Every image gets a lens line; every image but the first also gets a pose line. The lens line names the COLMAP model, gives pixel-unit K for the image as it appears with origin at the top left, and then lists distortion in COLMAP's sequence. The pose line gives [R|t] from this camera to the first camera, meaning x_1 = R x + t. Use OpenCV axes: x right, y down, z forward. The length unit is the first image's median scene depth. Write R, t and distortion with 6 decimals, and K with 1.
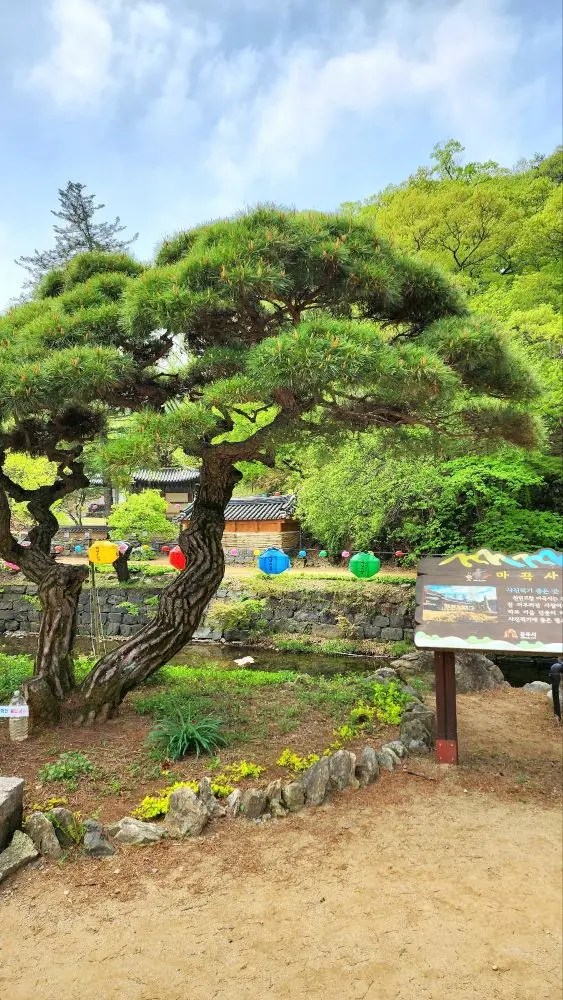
lens RADIAL K [[667.6, 0, 287.1], [0, 667.6, 496.7], [0, 0, 1]] dist [0.104885, -0.097151]
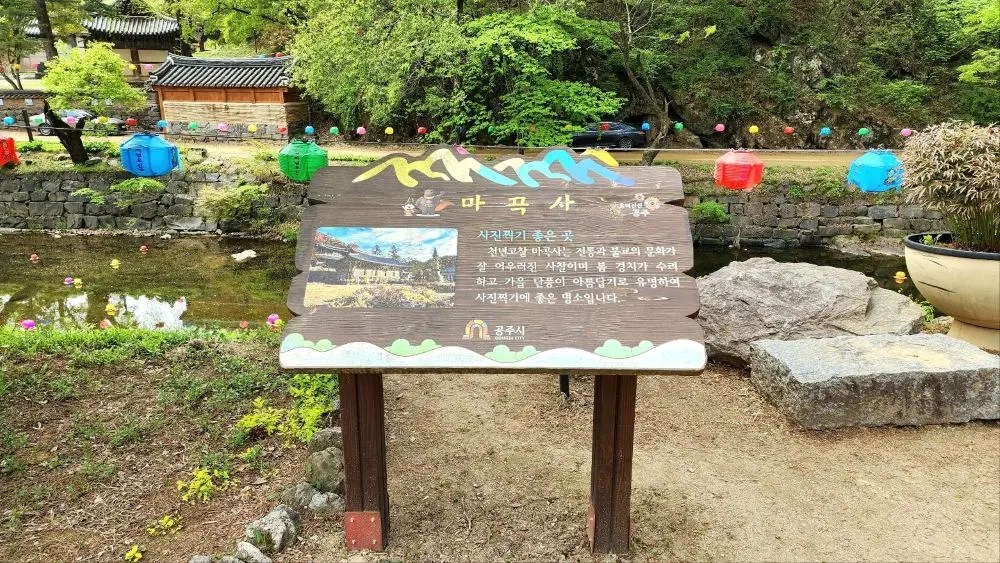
lens RADIAL K [[667.6, 0, 497.2], [0, 667.6, 274.8], [0, 0, 1]] dist [0.104885, -0.097151]
pose [[0.969033, -0.054841, 0.240765, 0.045688], [-0.019146, 0.955405, 0.294678, 0.004478], [-0.246188, -0.290162, 0.924769, 0.111358]]
